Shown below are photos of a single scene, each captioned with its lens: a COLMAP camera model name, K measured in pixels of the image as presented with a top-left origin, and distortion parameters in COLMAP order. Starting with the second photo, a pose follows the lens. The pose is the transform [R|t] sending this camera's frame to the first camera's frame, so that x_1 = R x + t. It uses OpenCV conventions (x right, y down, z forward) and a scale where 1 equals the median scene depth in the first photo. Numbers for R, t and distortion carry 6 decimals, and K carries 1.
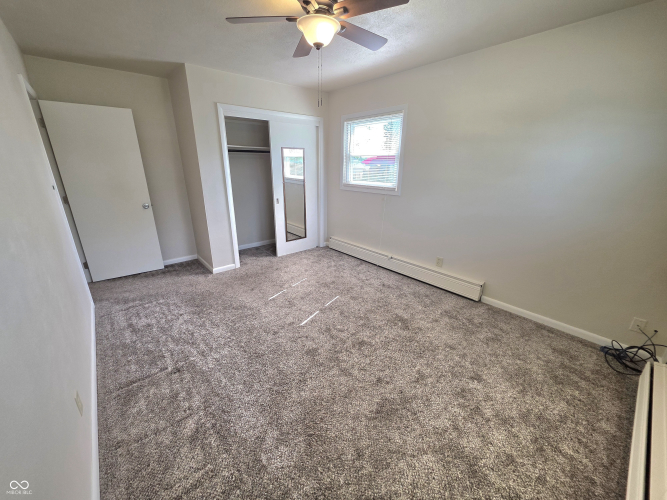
lens RADIAL K [[266.3, 0, 334.0], [0, 266.3, 250.1], [0, 0, 1]] dist [0.000847, 0.000043]
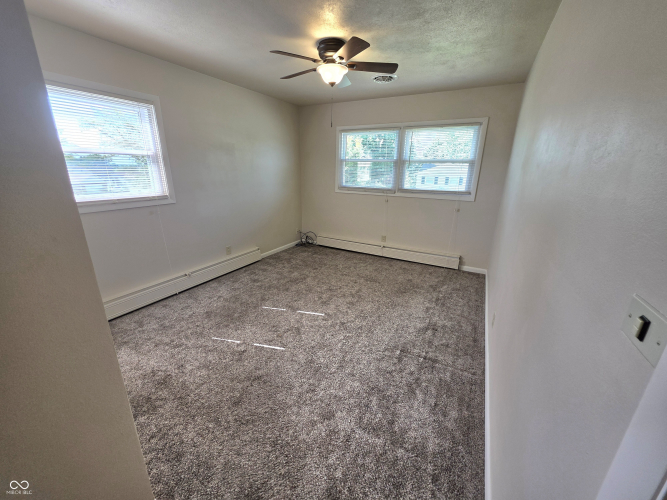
lens RADIAL K [[266.3, 0, 332.7], [0, 266.3, 247.8], [0, 0, 1]] dist [0.000847, 0.000043]
pose [[-0.347901, -0.282701, 0.893893, -0.920453], [0.275310, 0.880613, 0.385650, -0.332294], [-0.896197, 0.380266, -0.228536, 0.984701]]
